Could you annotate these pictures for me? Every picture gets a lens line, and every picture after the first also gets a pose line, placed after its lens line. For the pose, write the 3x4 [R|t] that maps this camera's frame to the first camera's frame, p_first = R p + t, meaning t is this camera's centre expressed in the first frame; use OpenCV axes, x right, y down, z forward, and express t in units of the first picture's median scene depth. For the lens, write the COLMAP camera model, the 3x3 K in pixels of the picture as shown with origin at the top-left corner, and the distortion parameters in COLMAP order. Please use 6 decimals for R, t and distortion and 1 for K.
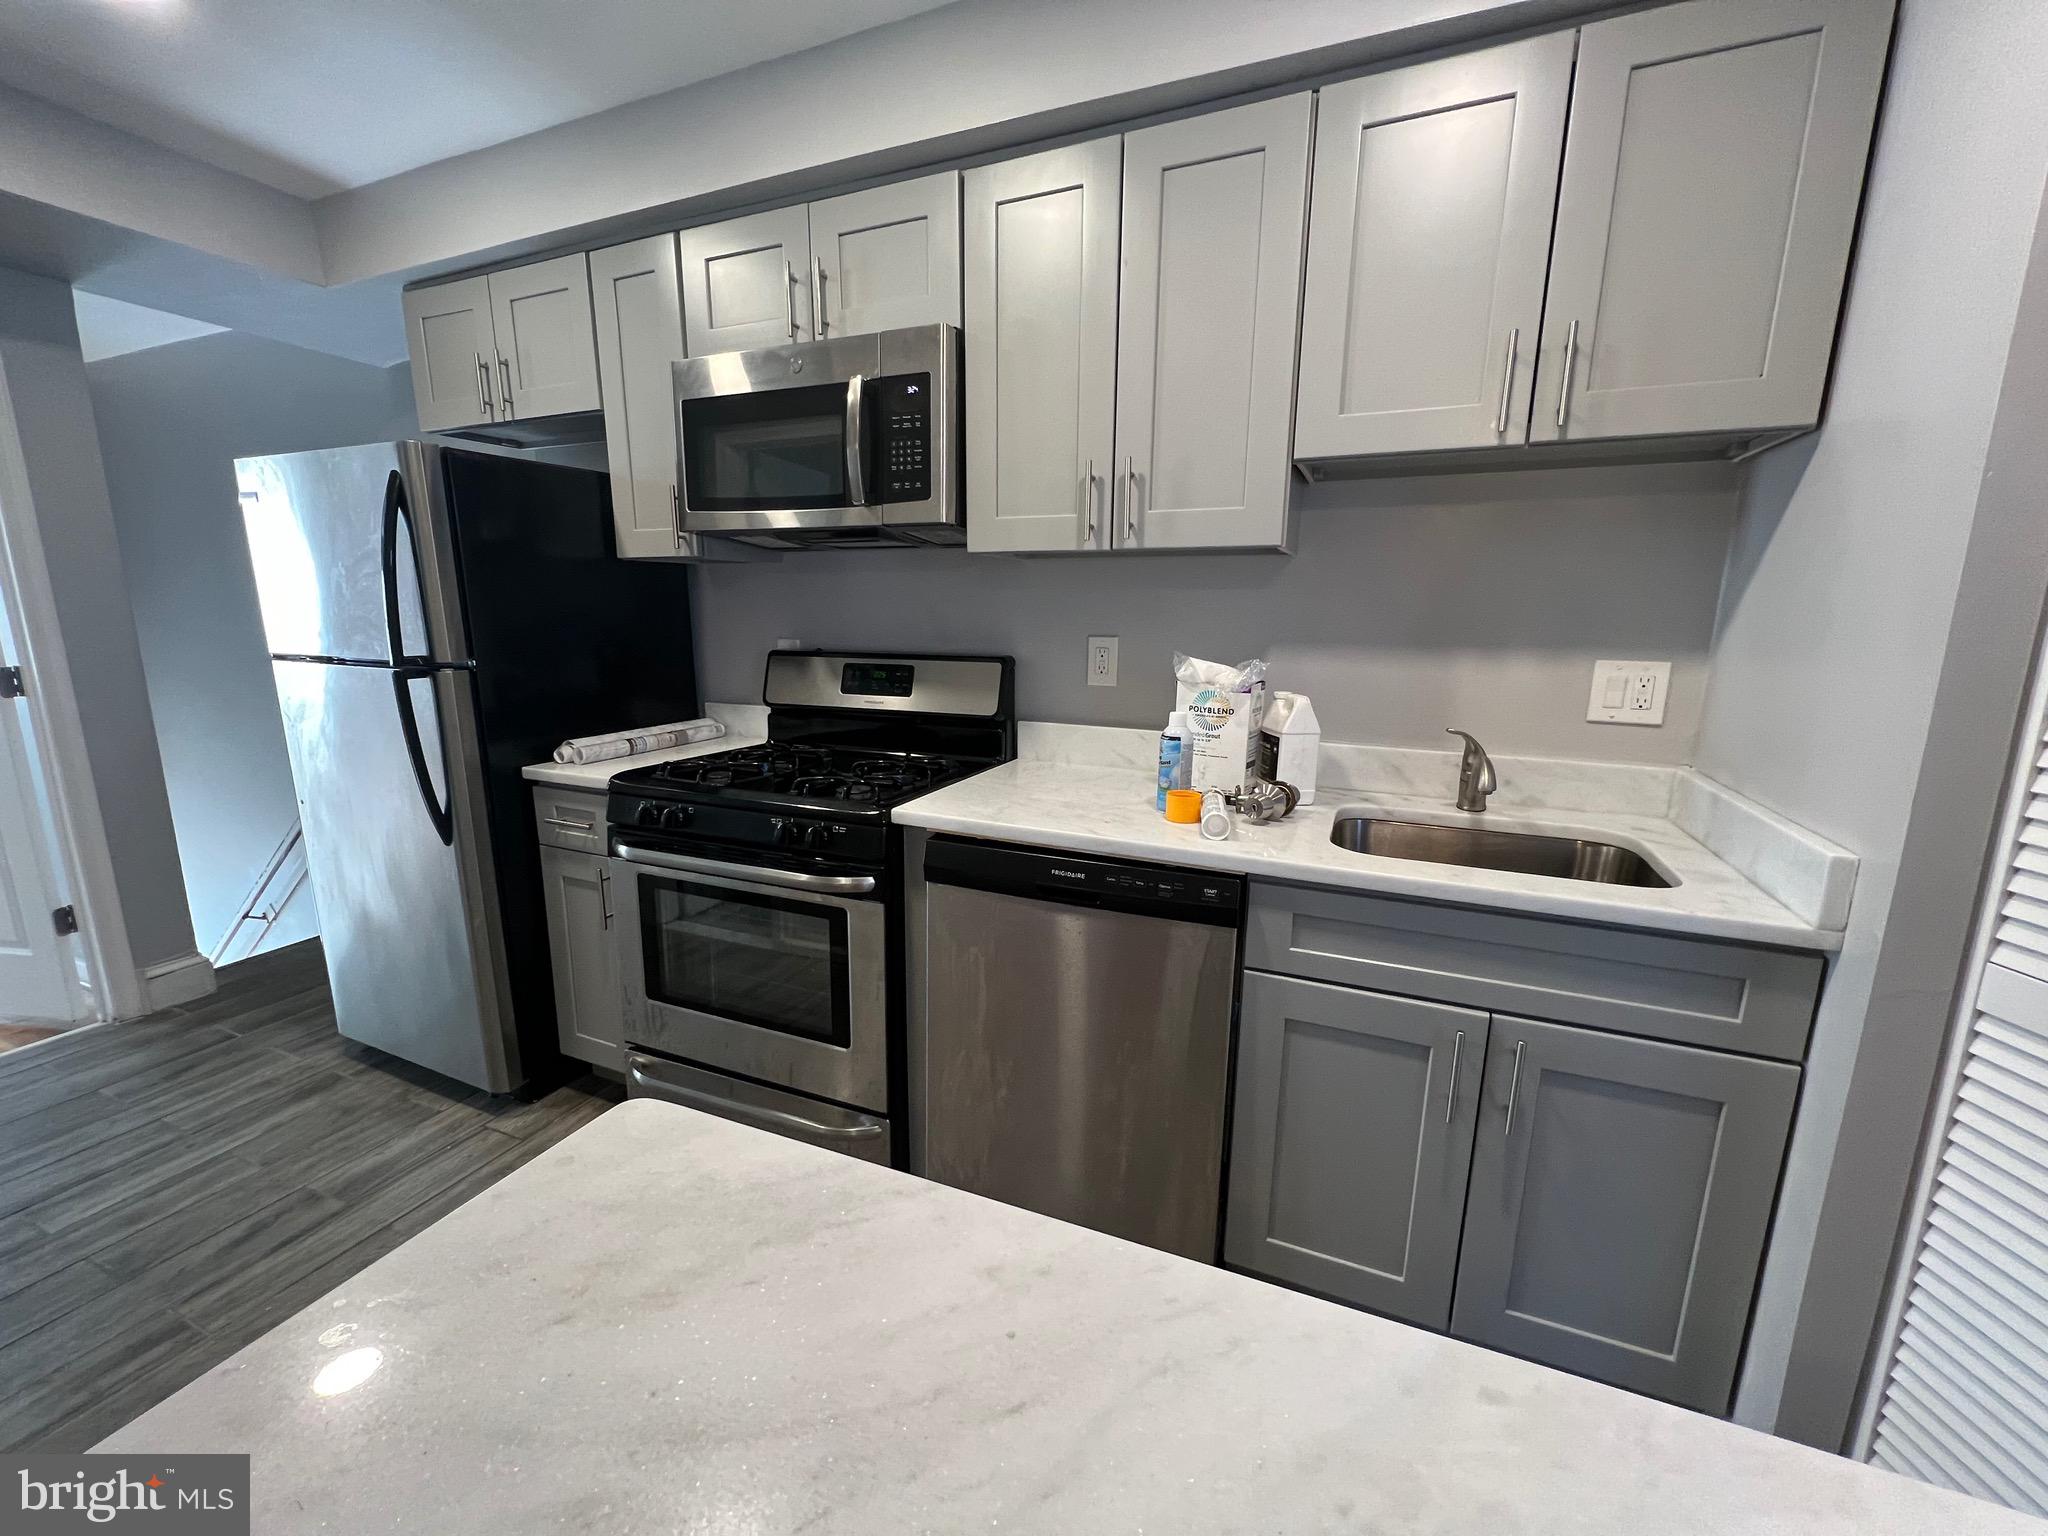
lens RADIAL K [[815.5, 0, 1018.8], [0, 815.5, 767.7], [0, 0, 1]] dist [-0.001936, -0.000589]
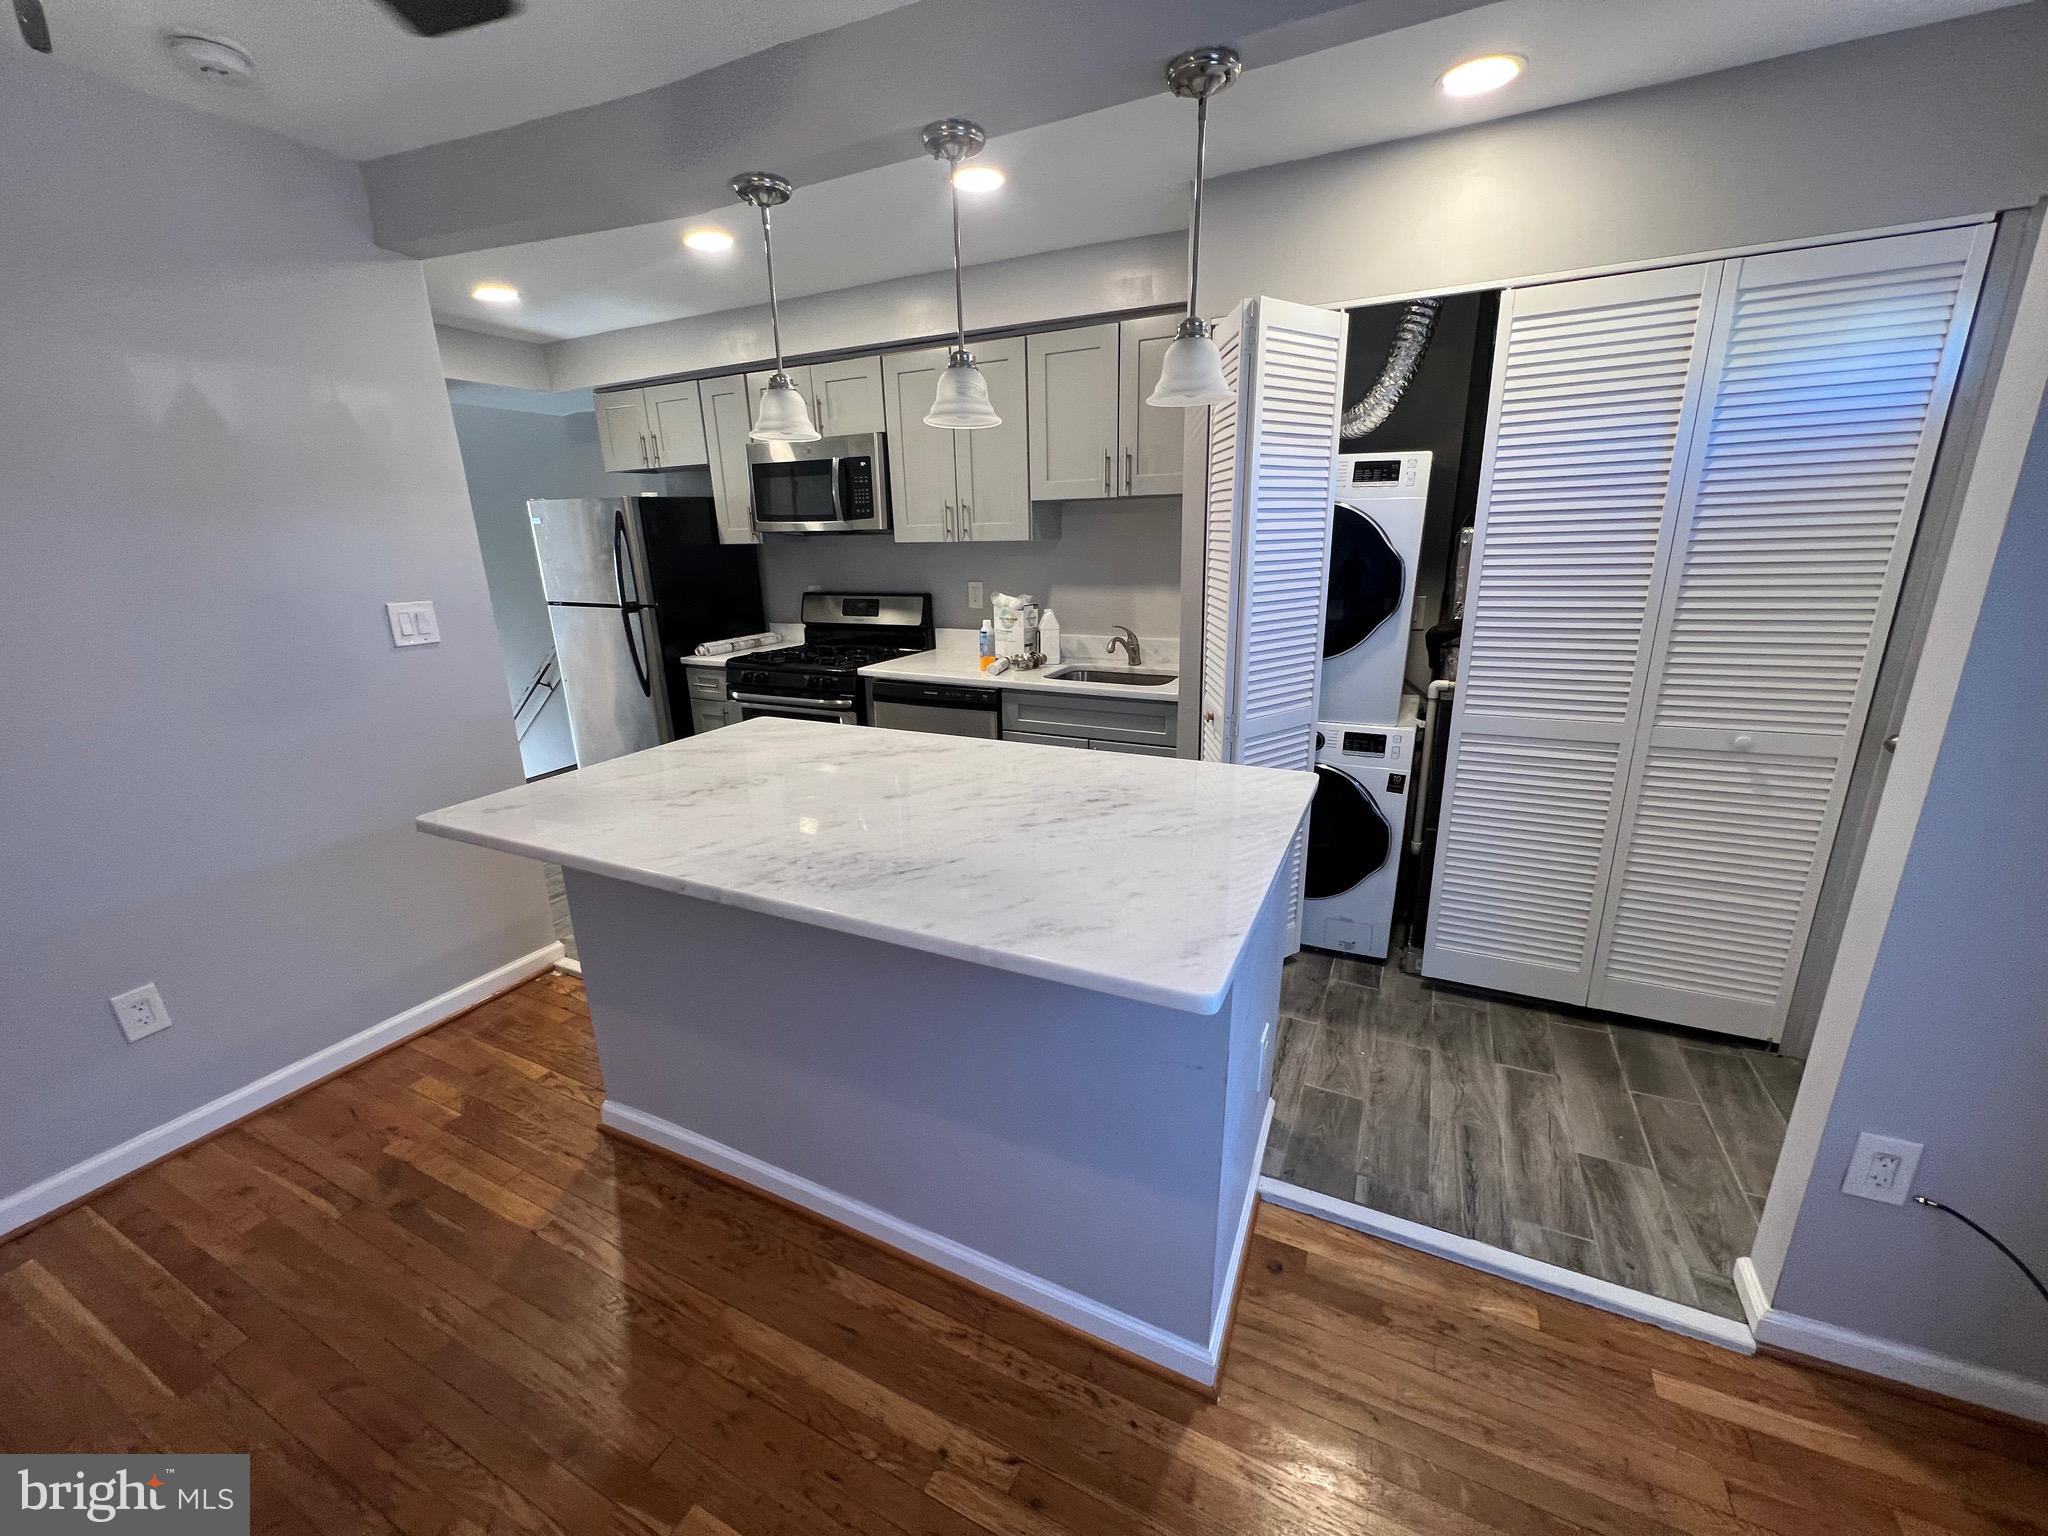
lens RADIAL K [[815.5, 0, 1018.8], [0, 815.5, 767.7], [0, 0, 1]] dist [-0.001936, -0.000589]
pose [[0.997605, -0.011473, -0.068212, 0.386553], [0.017906, 0.995368, 0.094461, 0.107591], [0.066812, -0.095456, 0.993189, -1.067355]]
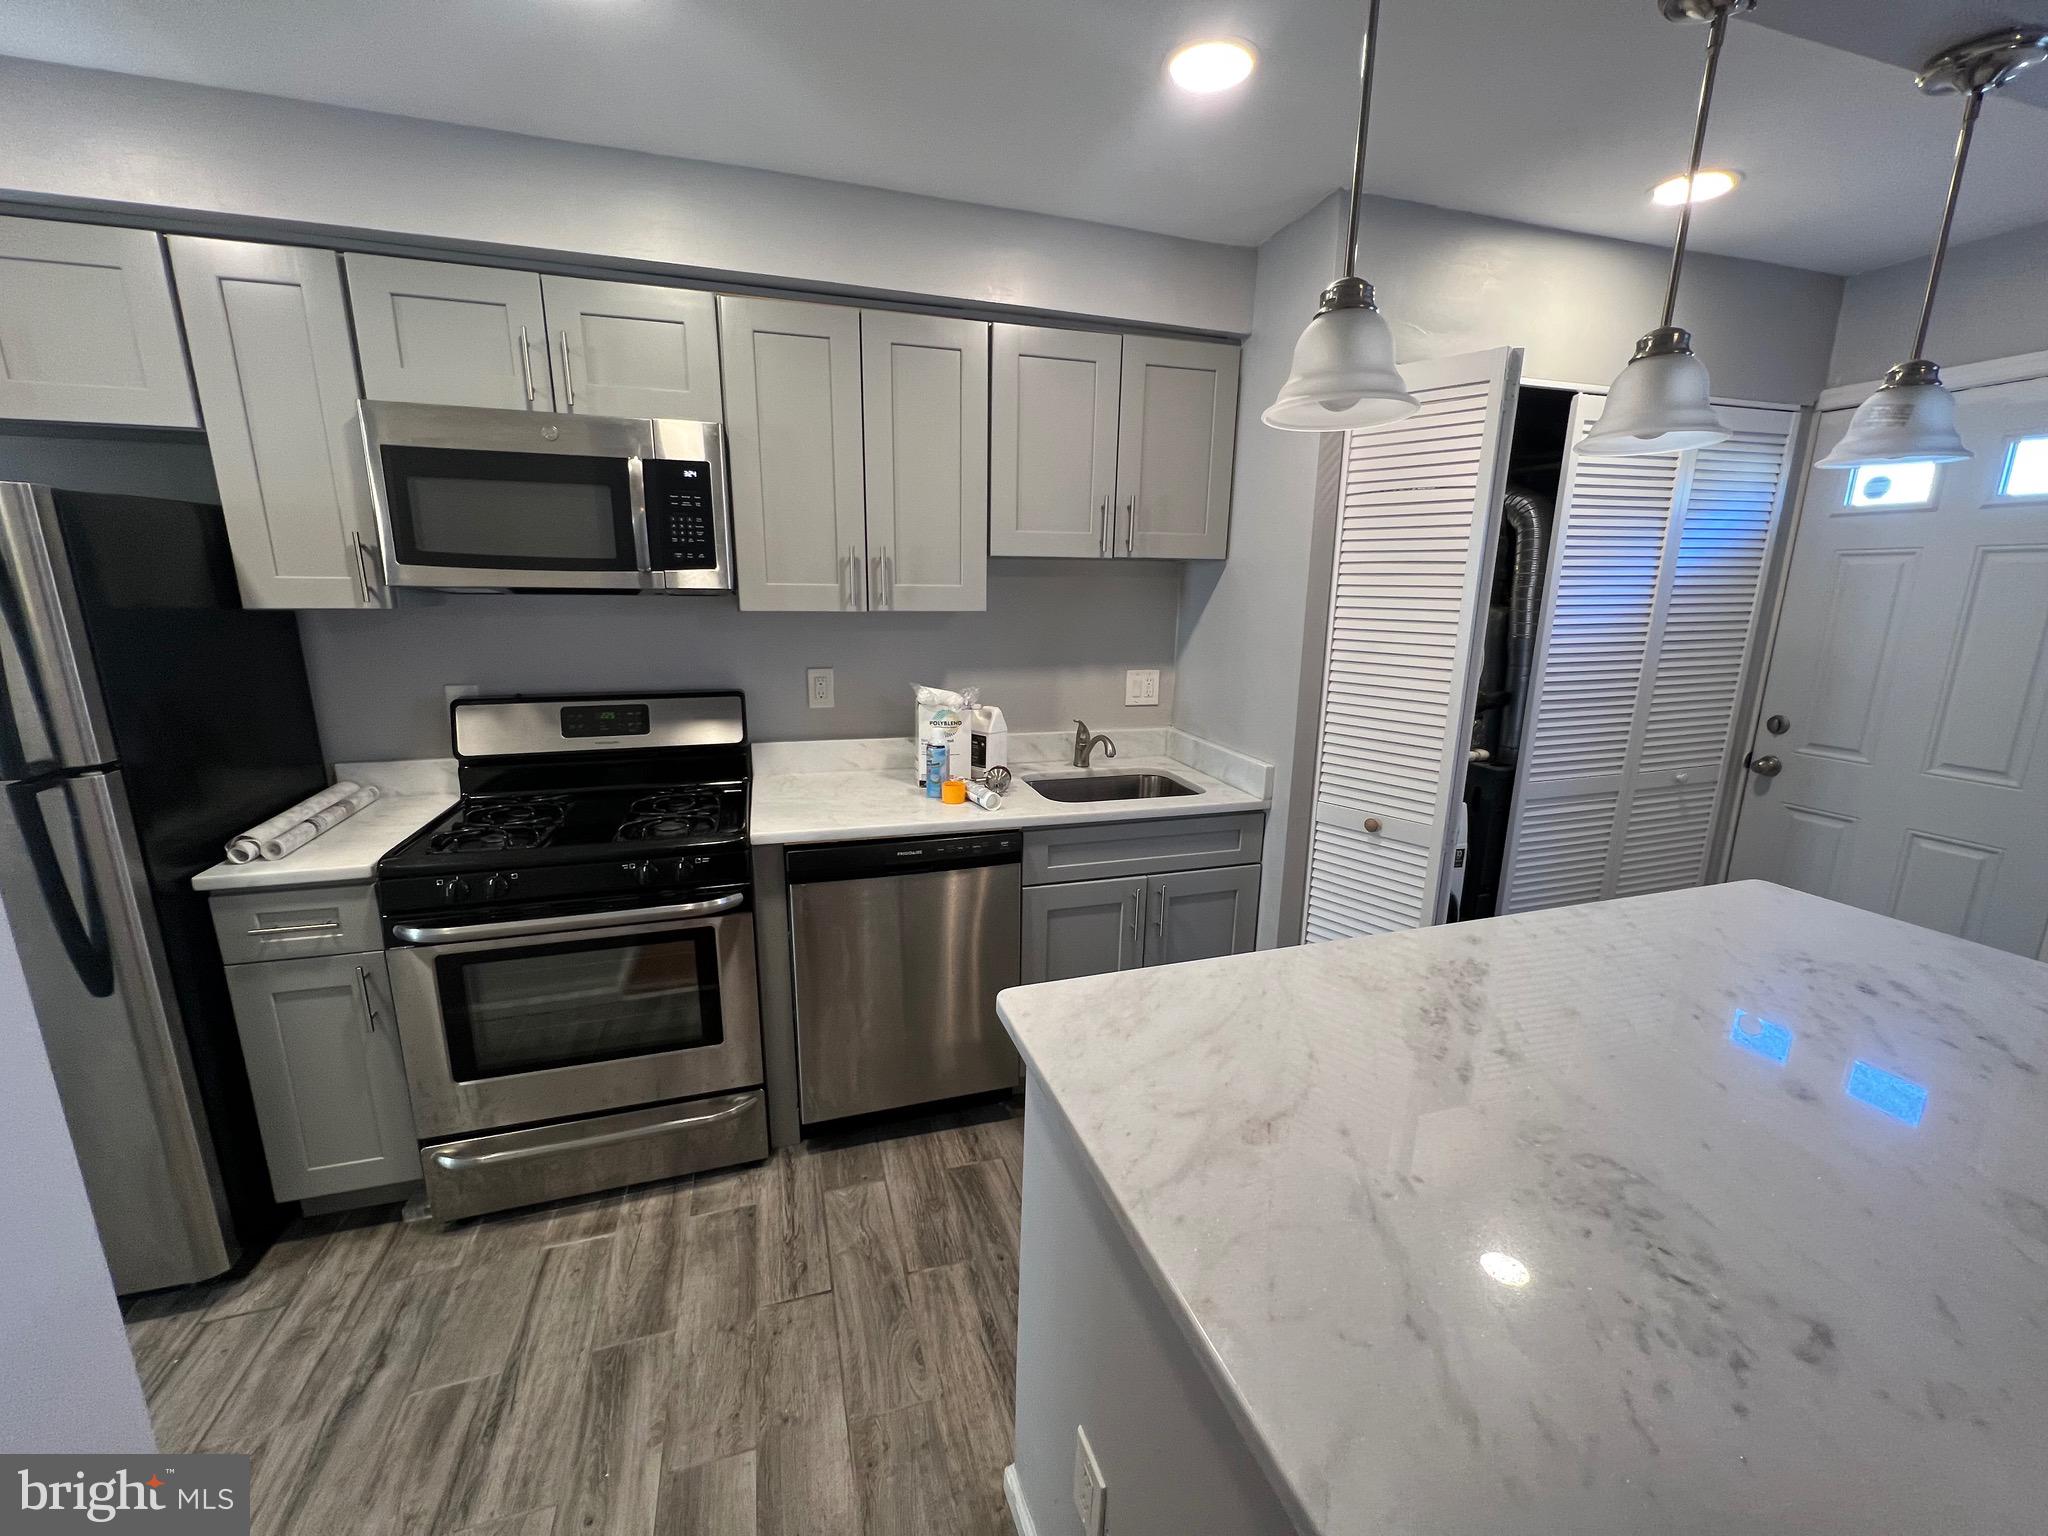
lens RADIAL K [[815.5, 0, 1018.8], [0, 815.5, 767.7], [0, 0, 1]] dist [-0.001936, -0.000589]
pose [[0.763038, -0.143371, 0.630252, -0.555767], [0.118370, 0.989594, 0.081805, -0.091251], [-0.635422, 0.012182, 0.772069, -0.178231]]
